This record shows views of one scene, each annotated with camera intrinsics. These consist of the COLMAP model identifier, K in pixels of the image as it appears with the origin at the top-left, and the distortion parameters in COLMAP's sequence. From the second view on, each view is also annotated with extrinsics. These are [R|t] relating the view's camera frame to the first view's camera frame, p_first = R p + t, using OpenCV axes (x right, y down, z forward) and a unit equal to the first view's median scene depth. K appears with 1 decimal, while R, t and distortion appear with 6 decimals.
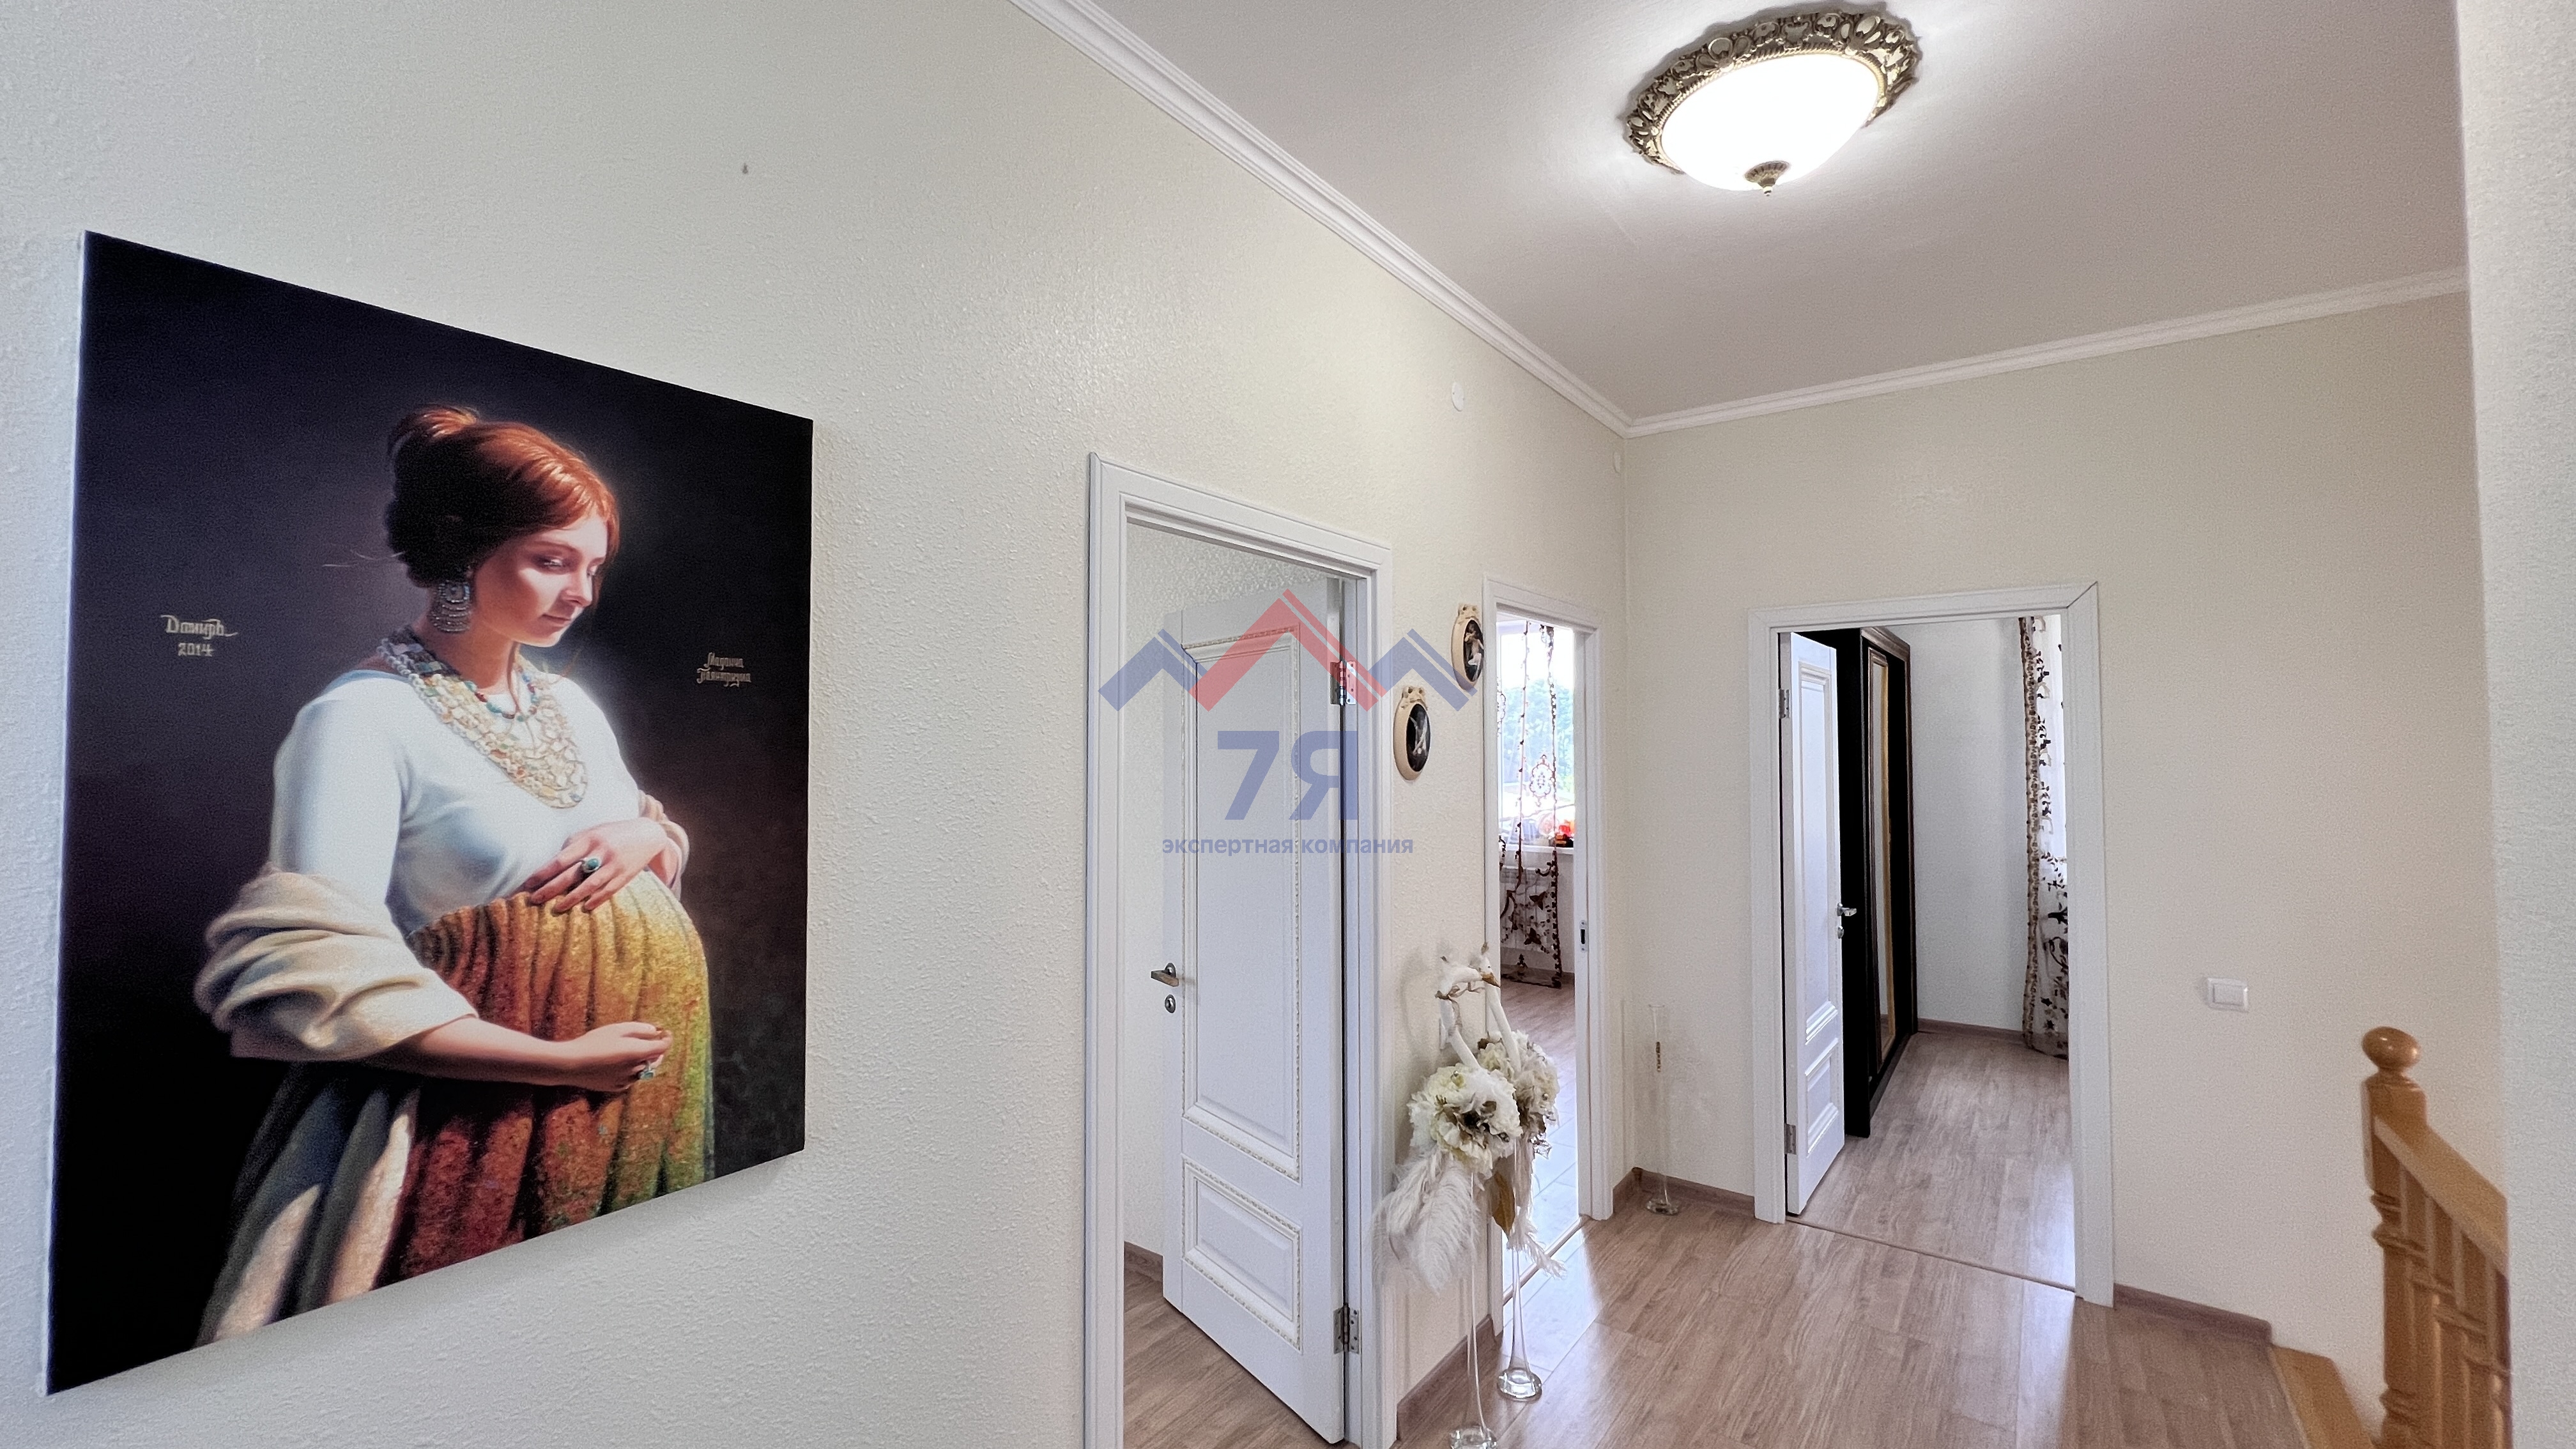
lens RADIAL K [[1039.4, 0, 1290.3], [0, 1039.4, 707.8], [0, 0, 1]] dist [-0.007625, 0.000947]
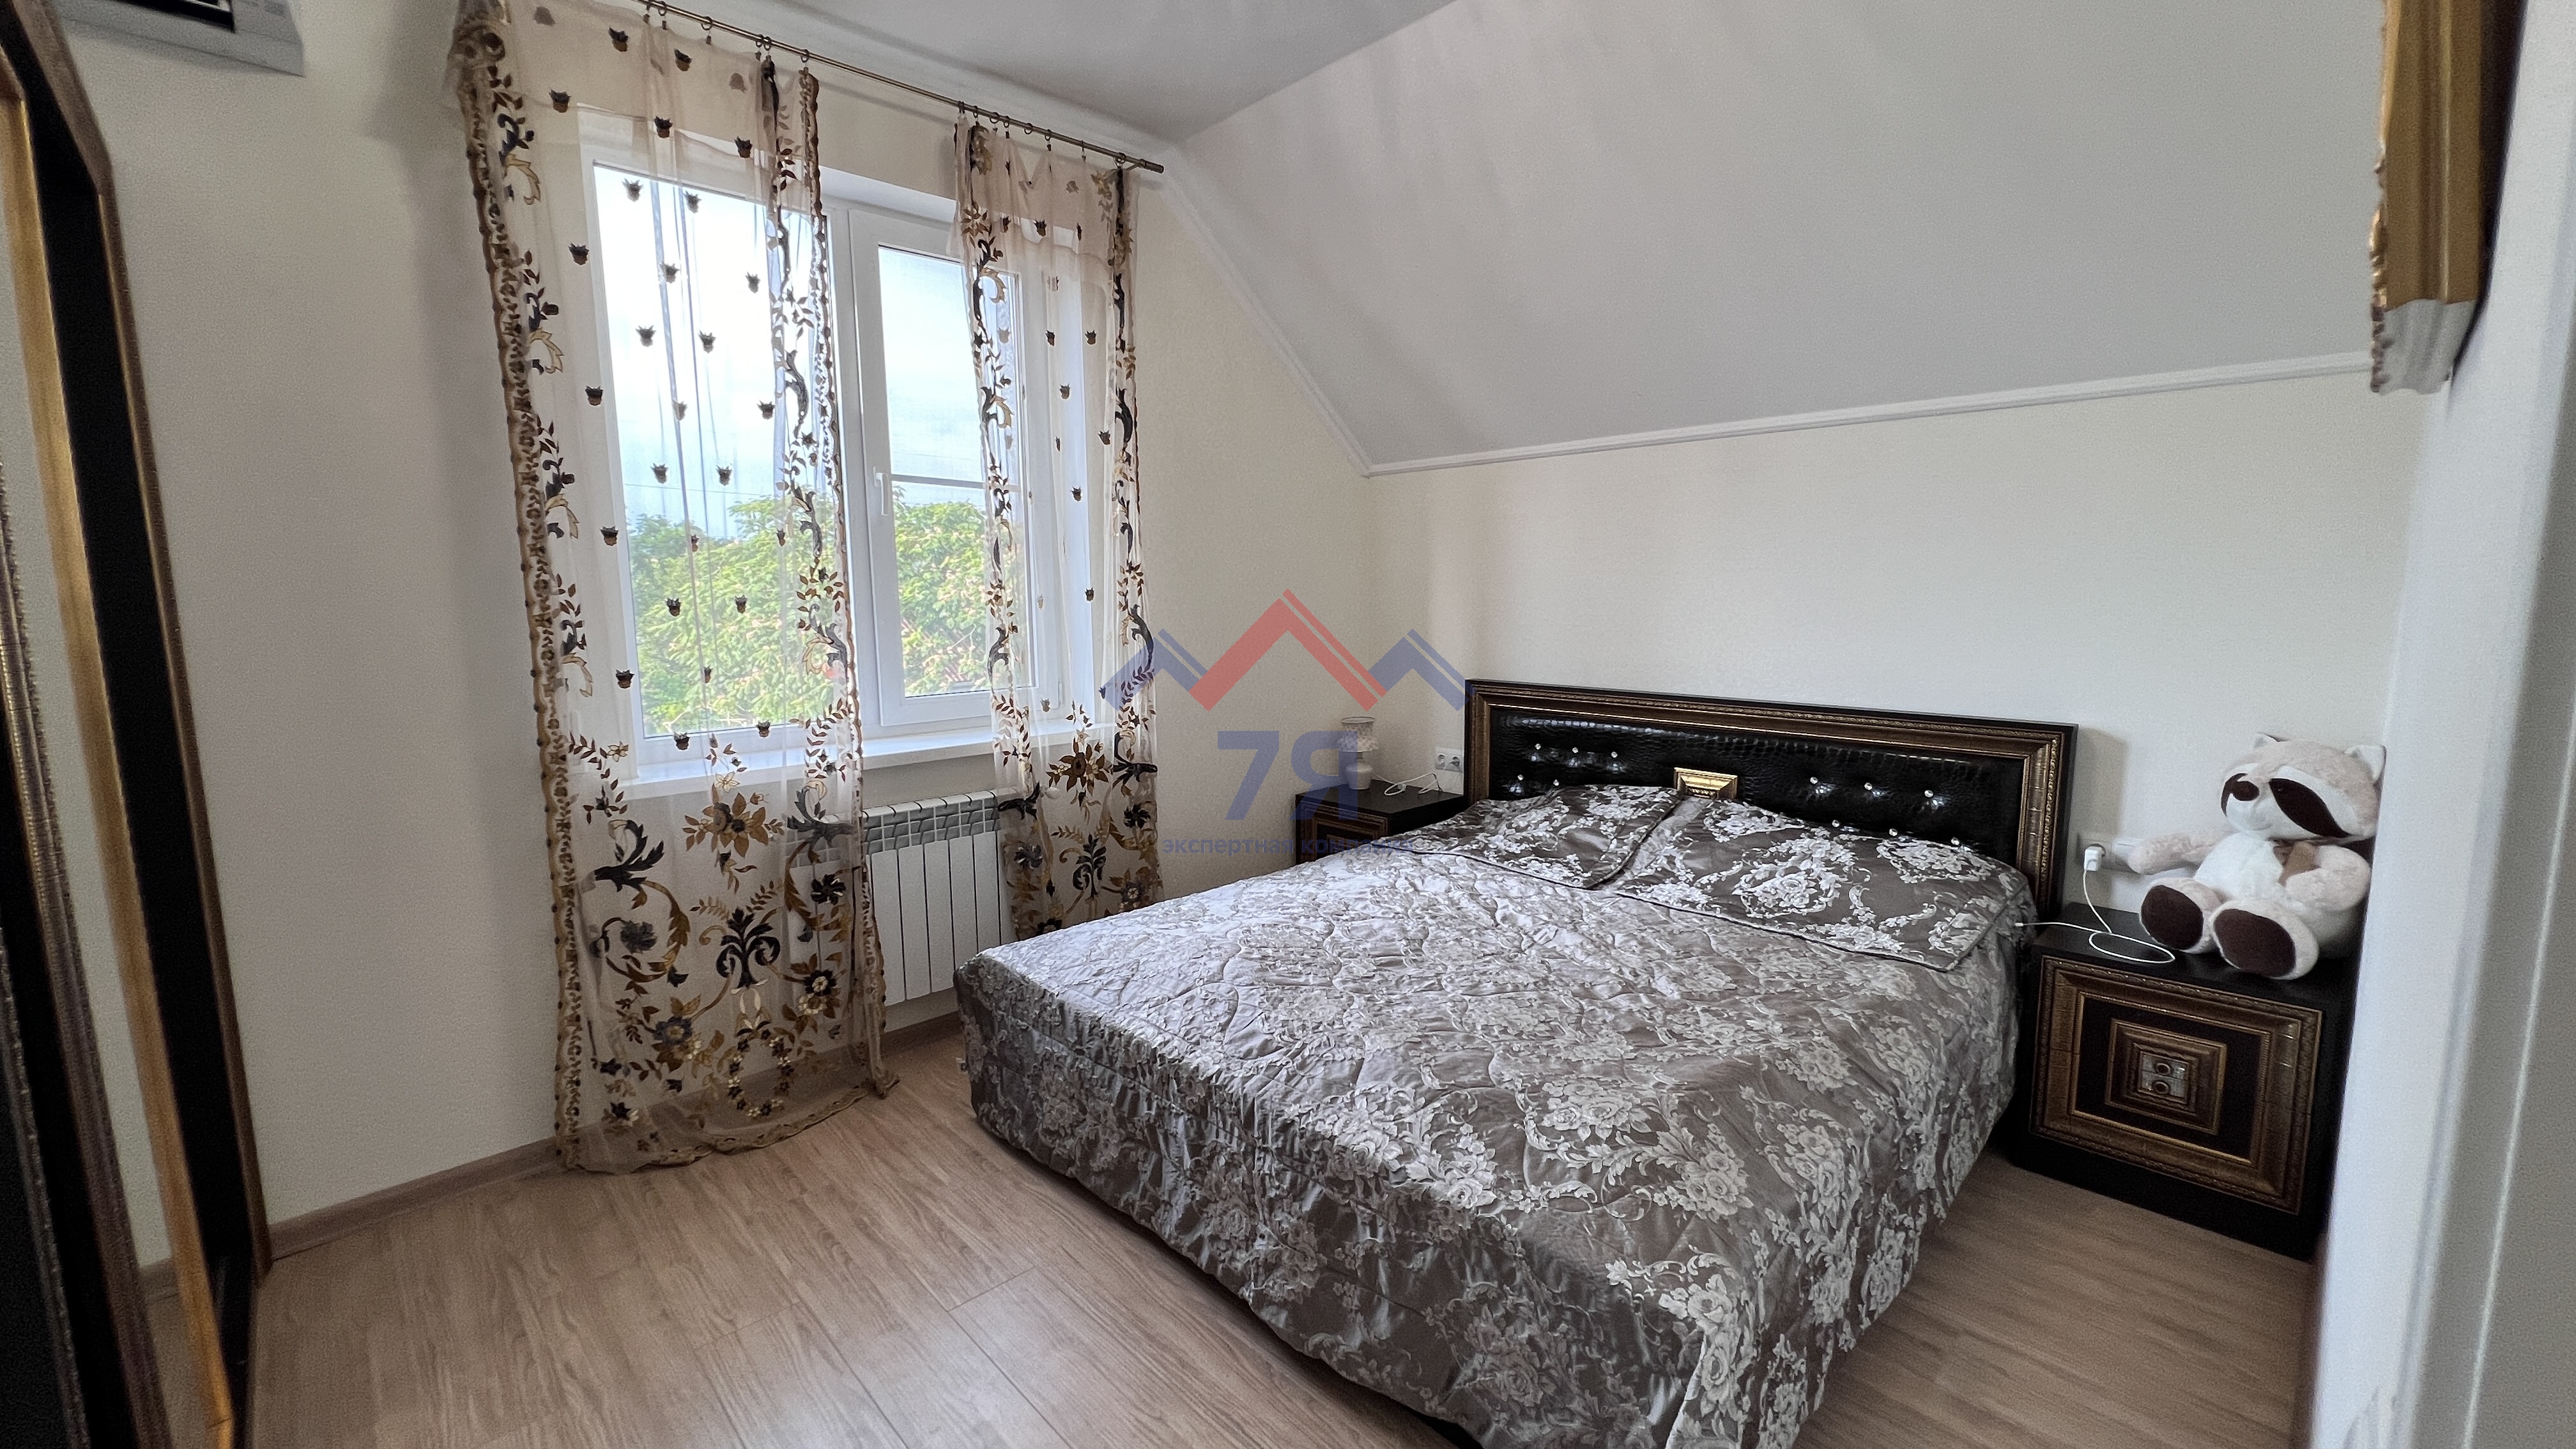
lens RADIAL K [[1039.4, 0, 1291.8], [0, 1039.4, 700.6], [0, 0, 1]] dist [-0.007625, 0.000947]
pose [[0.169457, -0.119889, 0.978218, 0.355205], [-0.009945, 0.992315, 0.123339, 0.067205], [-0.985487, -0.030629, 0.166963, 0.630218]]
